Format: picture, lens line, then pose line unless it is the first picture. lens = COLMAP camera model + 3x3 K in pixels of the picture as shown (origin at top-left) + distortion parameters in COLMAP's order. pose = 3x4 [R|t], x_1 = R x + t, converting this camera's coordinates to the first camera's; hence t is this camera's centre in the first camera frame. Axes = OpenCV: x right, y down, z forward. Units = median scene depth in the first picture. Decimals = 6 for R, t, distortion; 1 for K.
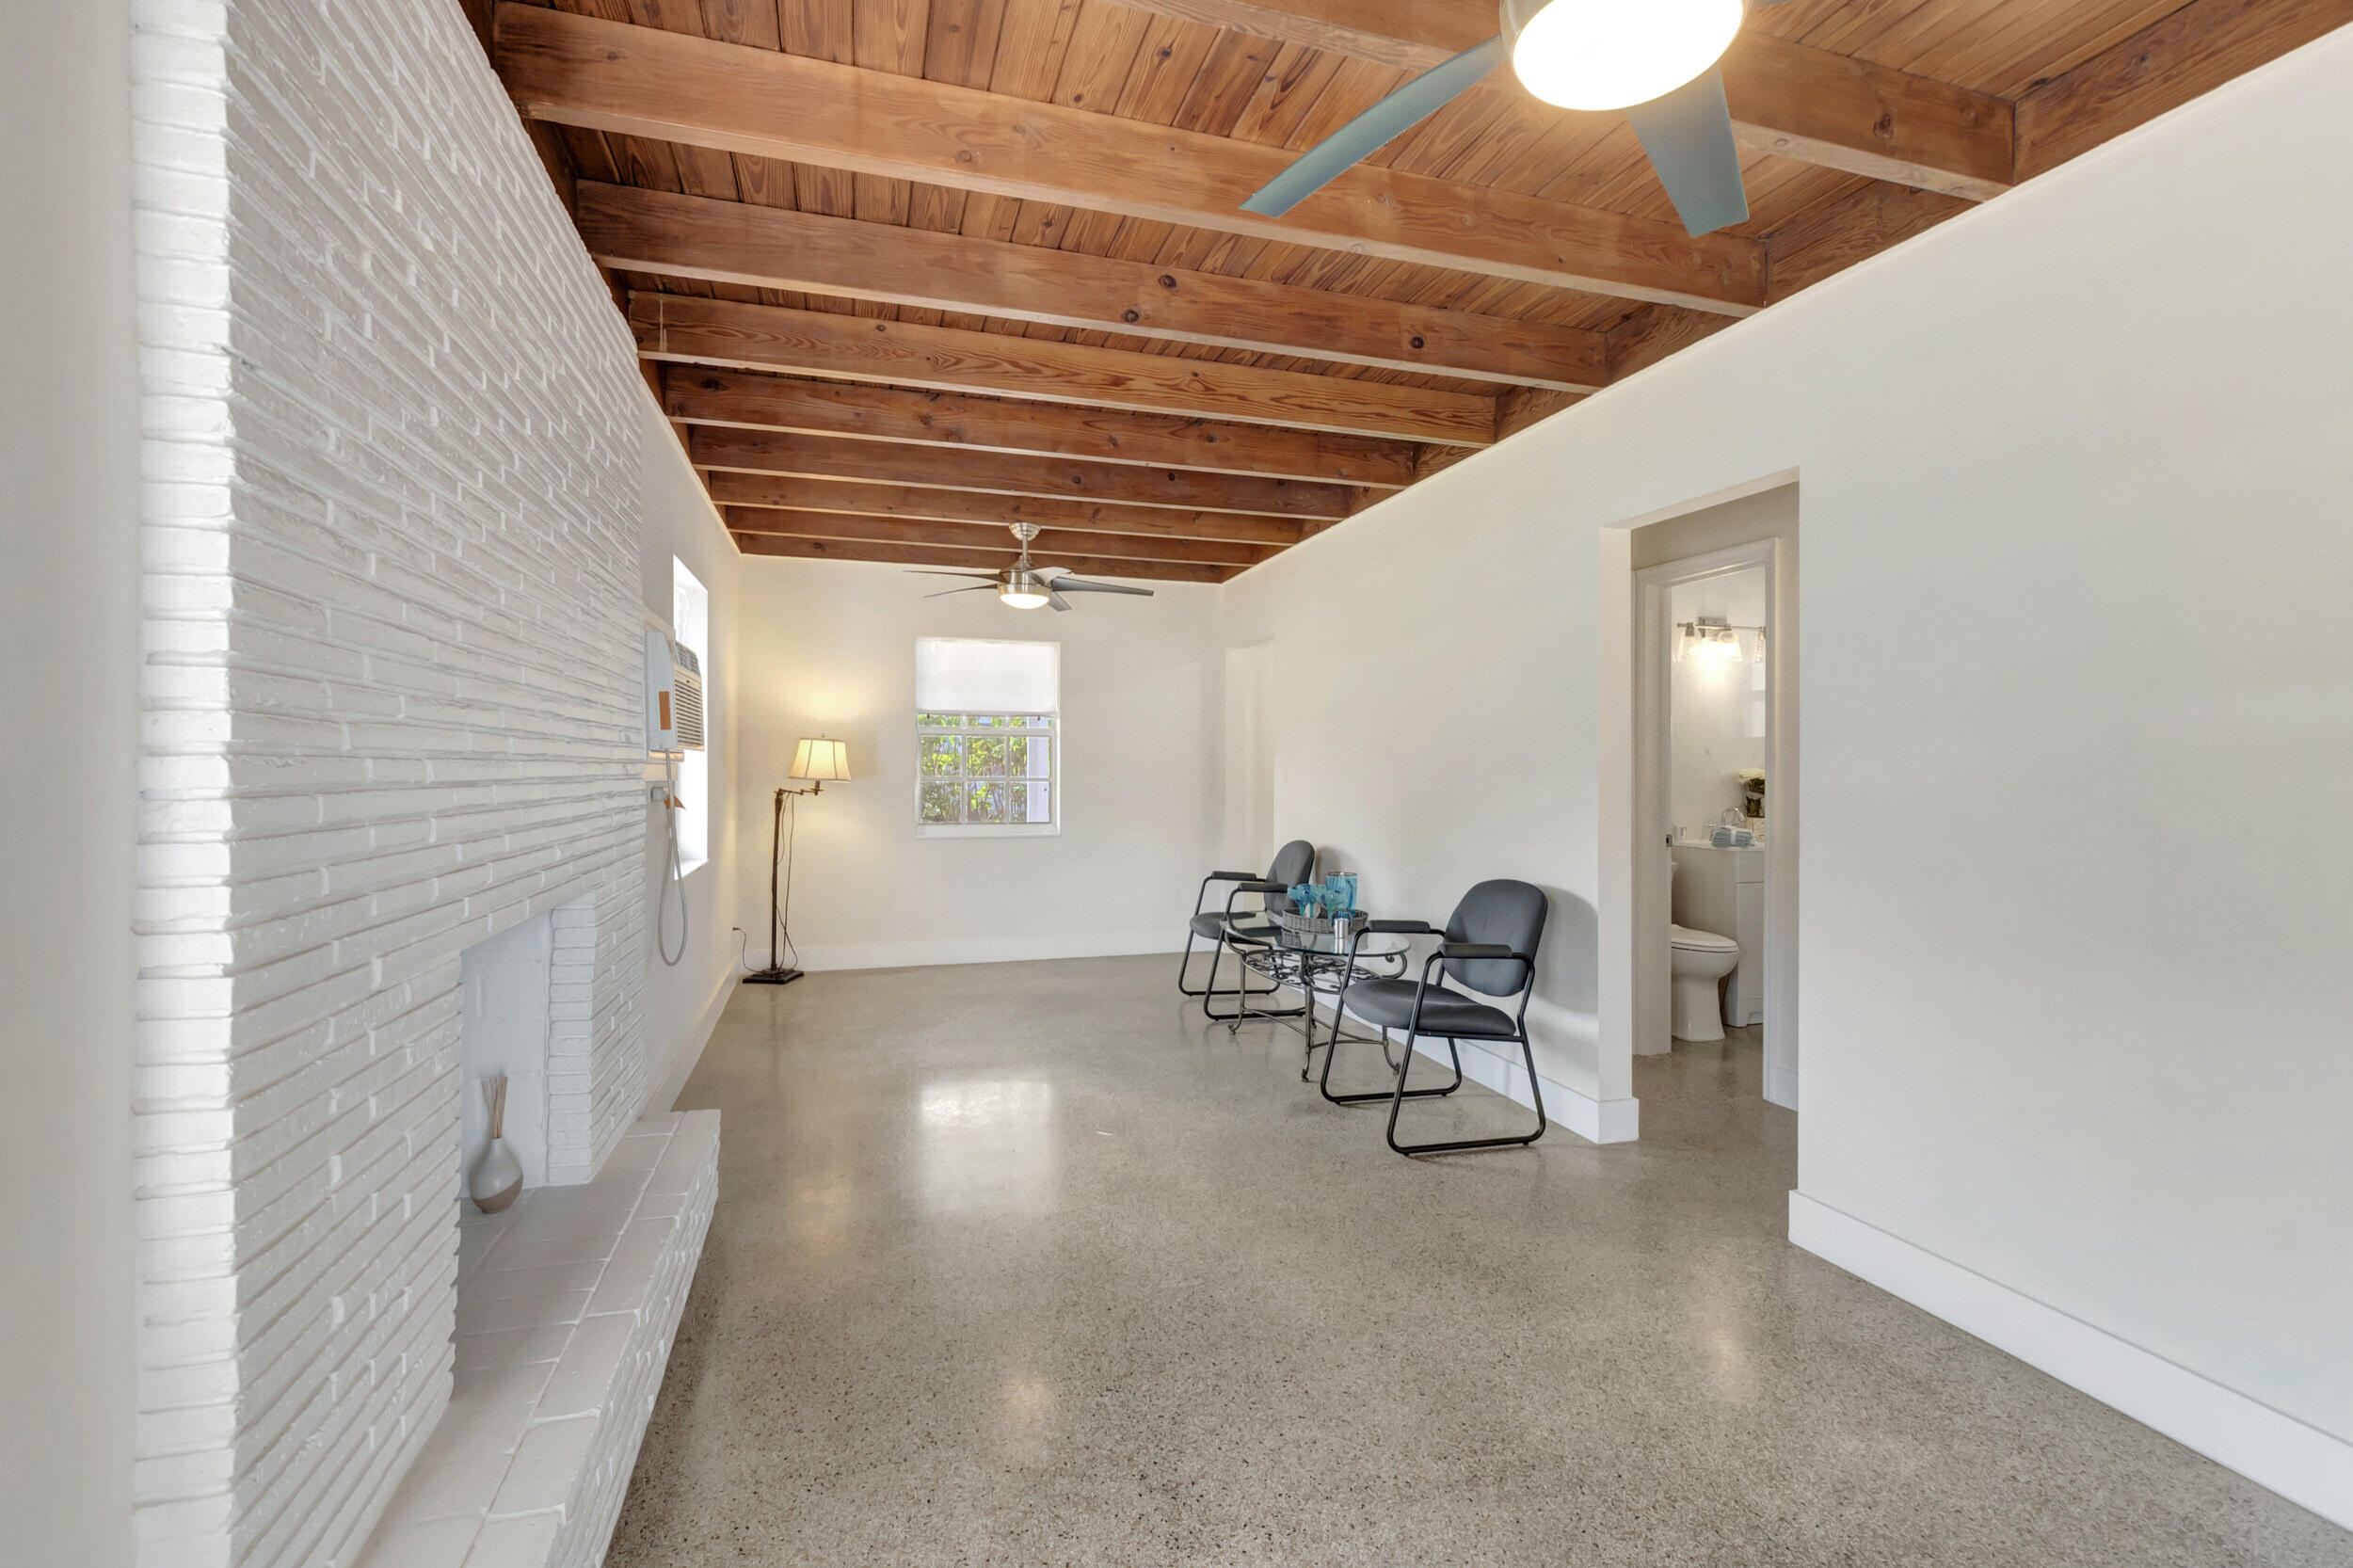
lens RADIAL K [[1041.2, 0, 1171.0], [0, 1041.2, 772.3], [0, 0, 1]] dist [-0.000405, 0.000009]
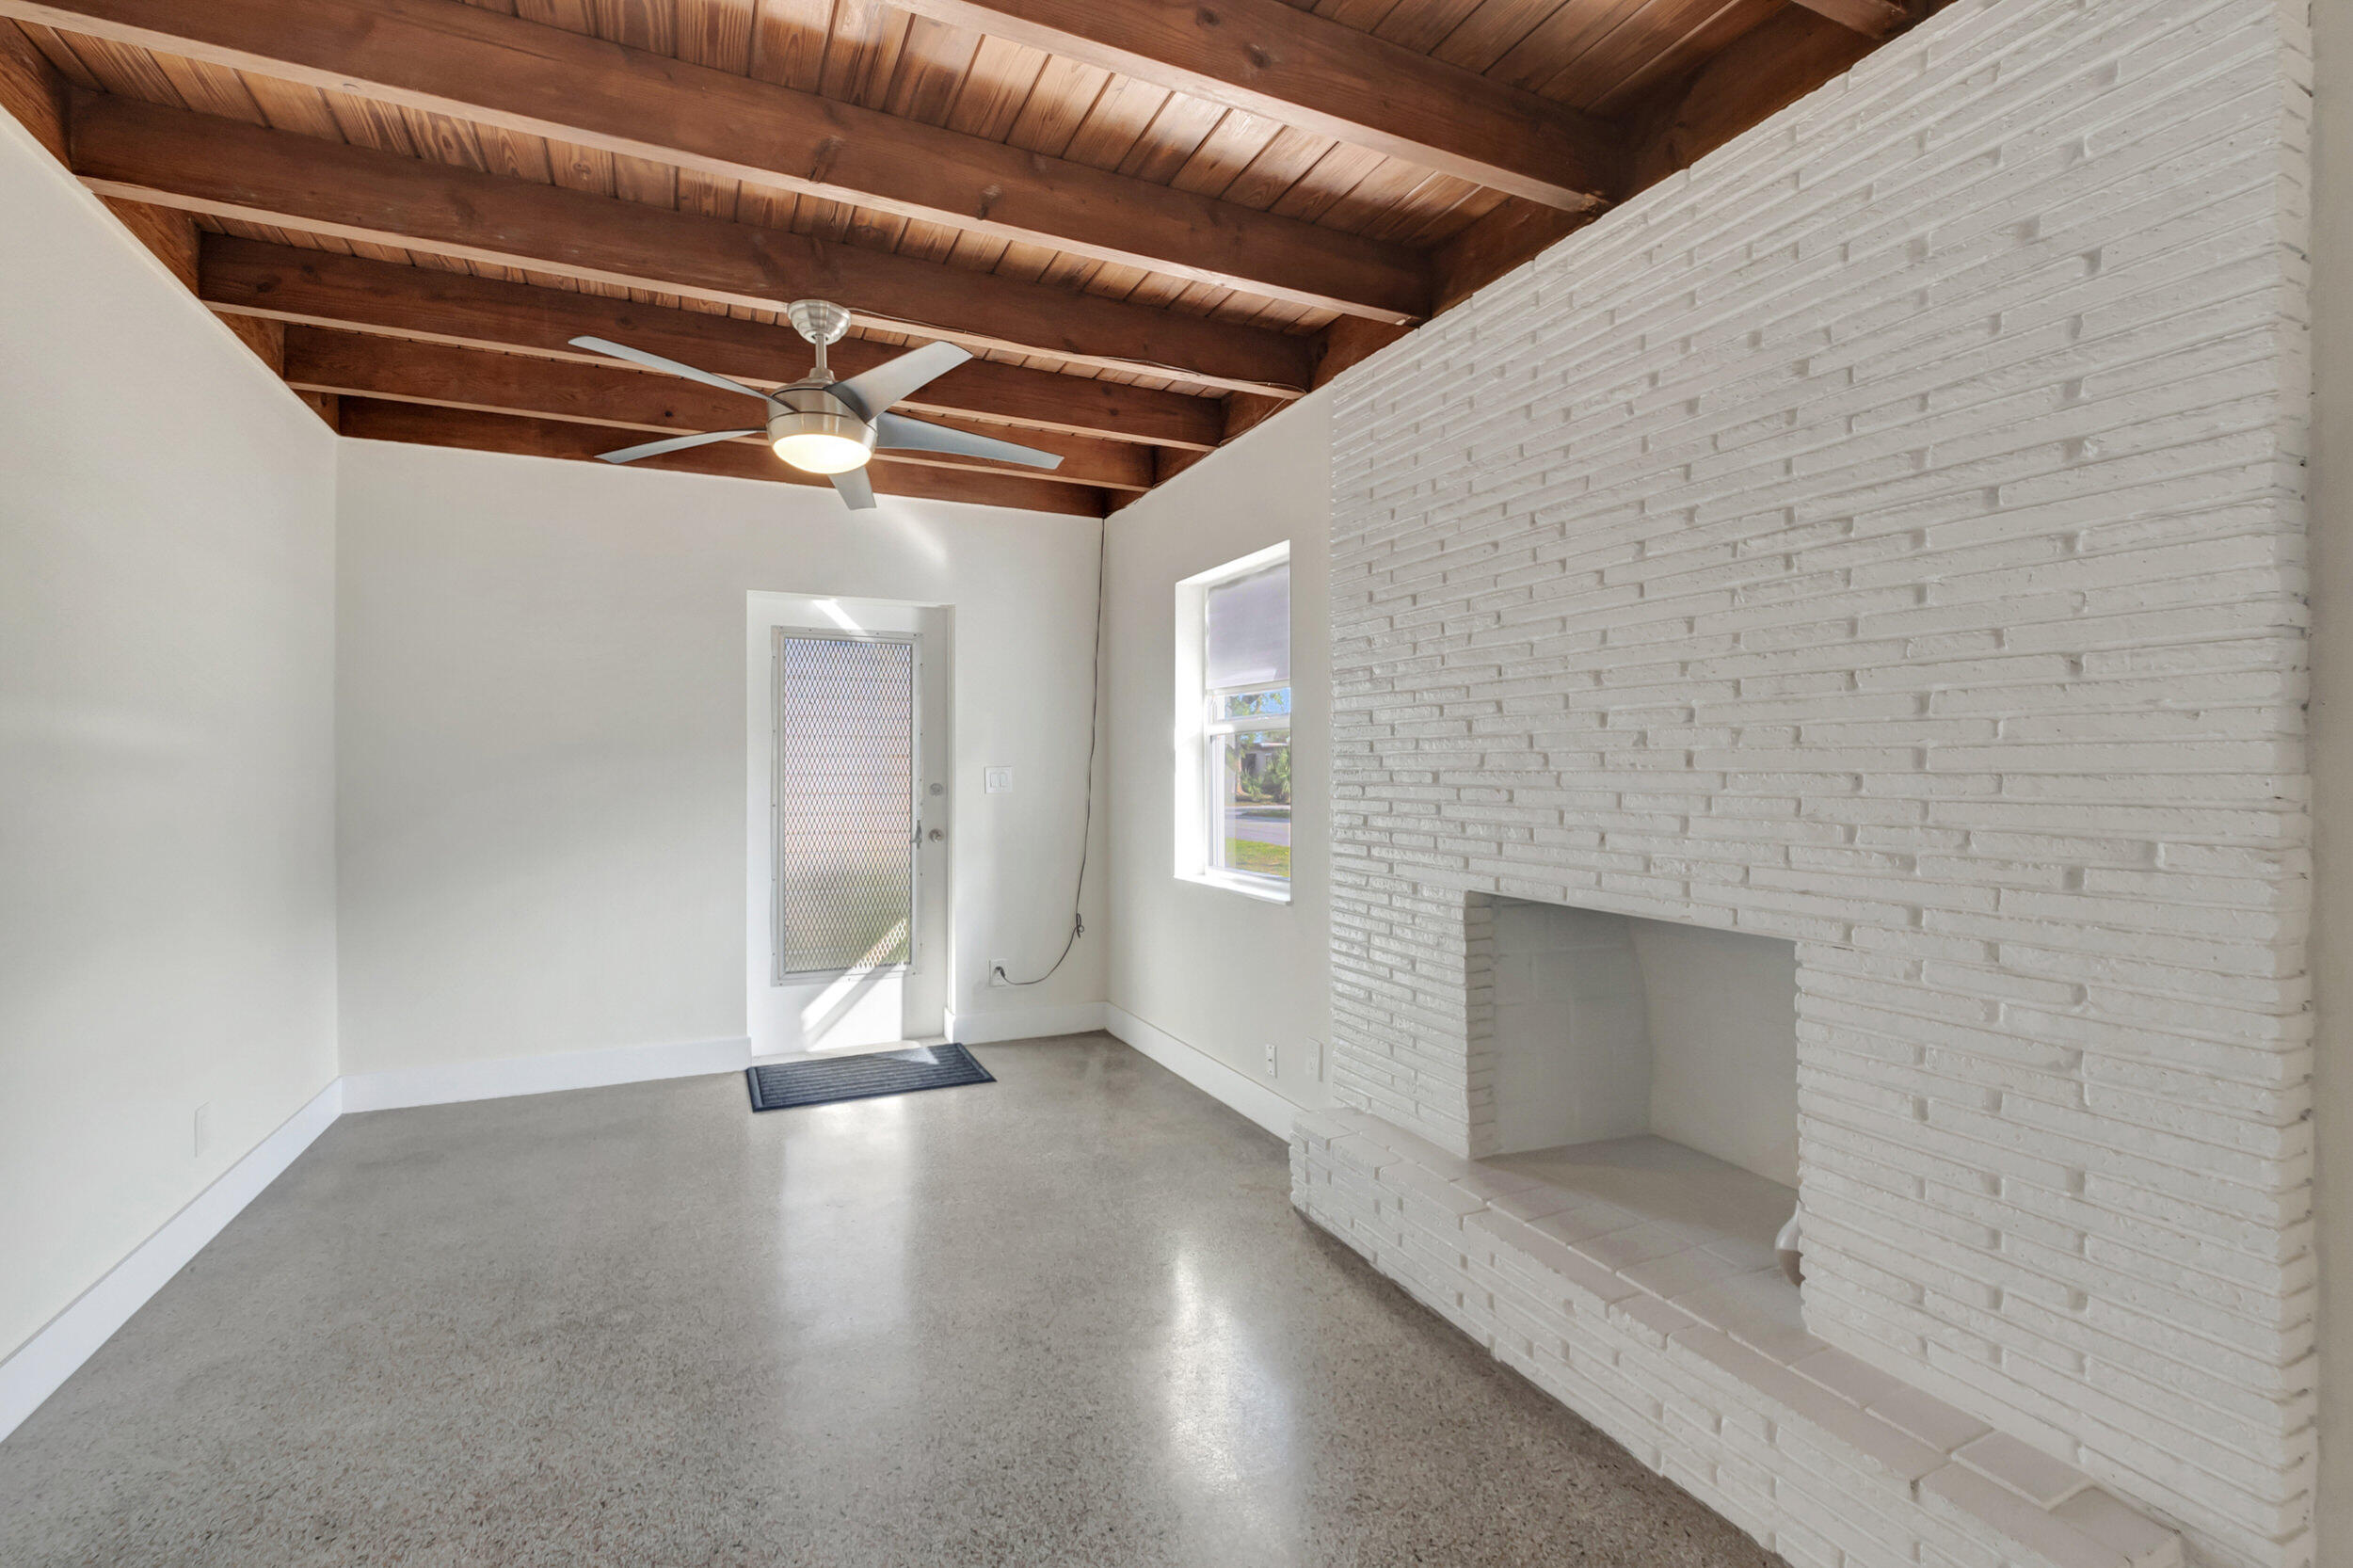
lens RADIAL K [[1041.2, 0, 1171.0], [0, 1041.2, 772.3], [0, 0, 1]] dist [-0.000405, 0.000009]
pose [[-0.991351, -0.005552, -0.131119, -0.002746], [-0.006886, 0.999929, 0.009719, -0.010364], [0.131056, 0.010538, -0.991319, 1.036715]]
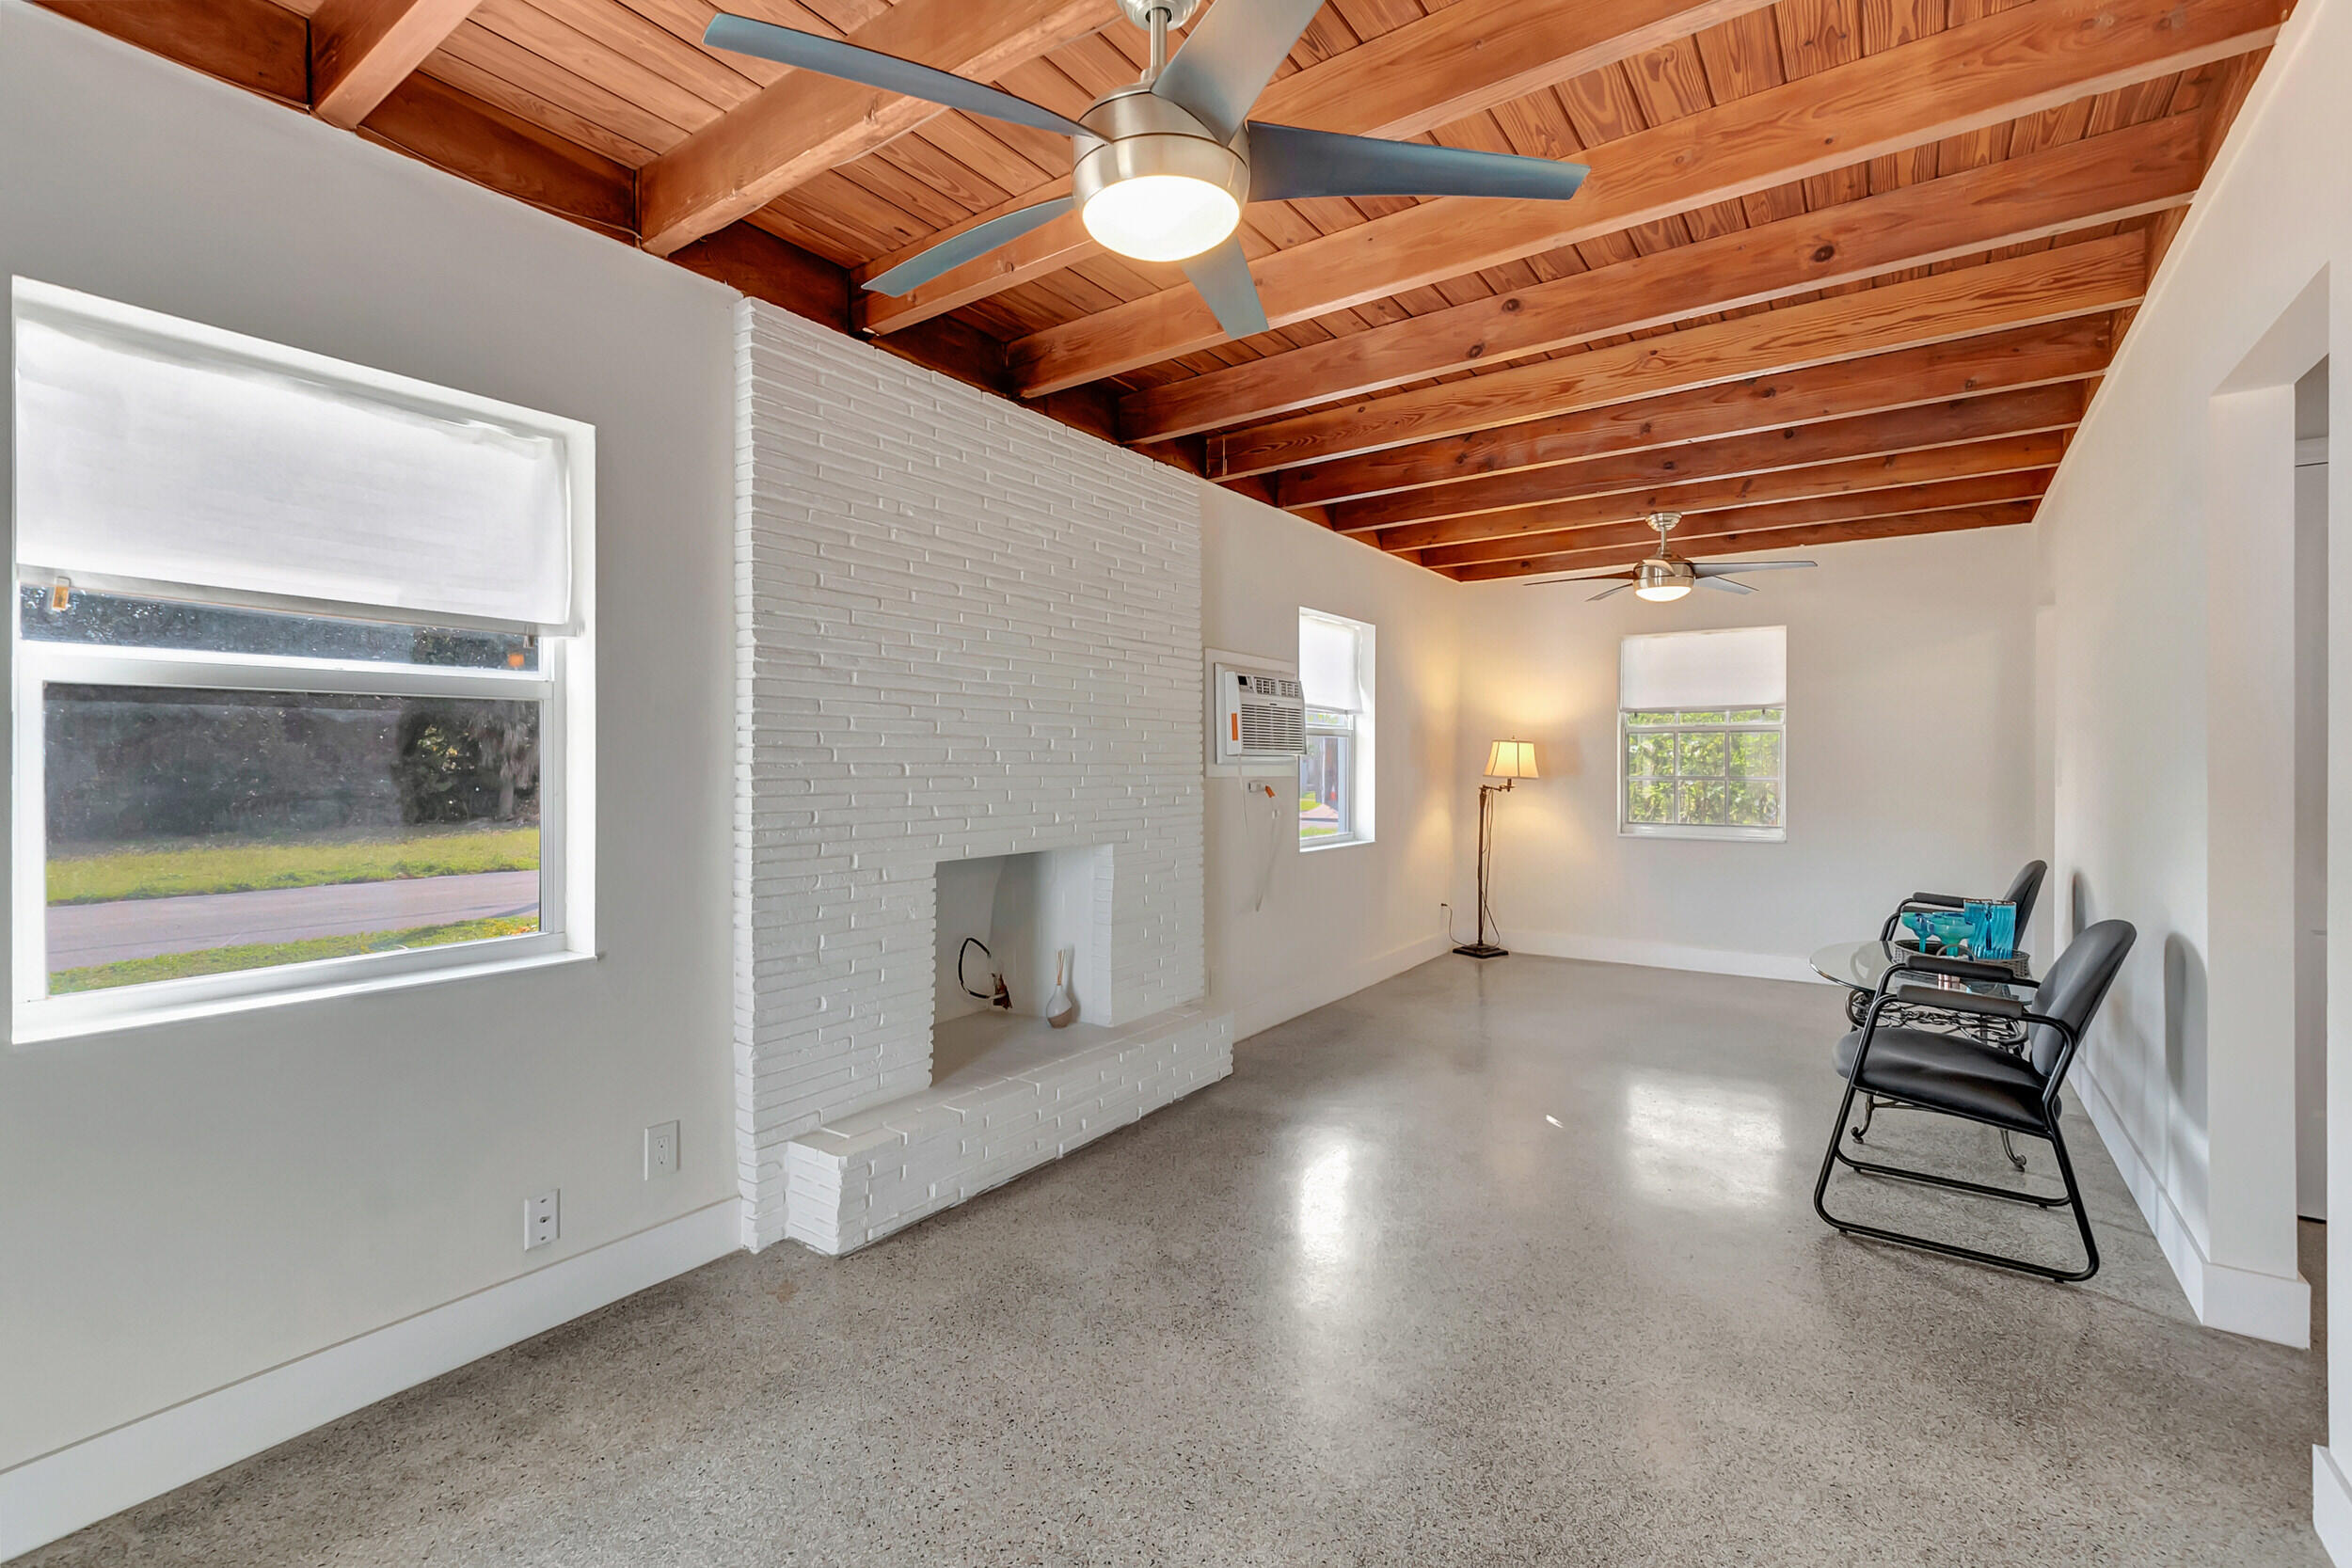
lens RADIAL K [[1040.7, 0, 1170.5], [0, 1040.7, 772.3], [0, 0, 1]] dist [-0.000405, 0.000009]
pose [[0.609578, -0.001918, -0.792724, 0.467304], [0.002300, 0.999997, -0.000651, 0.001911], [0.792723, -0.001427, 0.609581, 0.061409]]
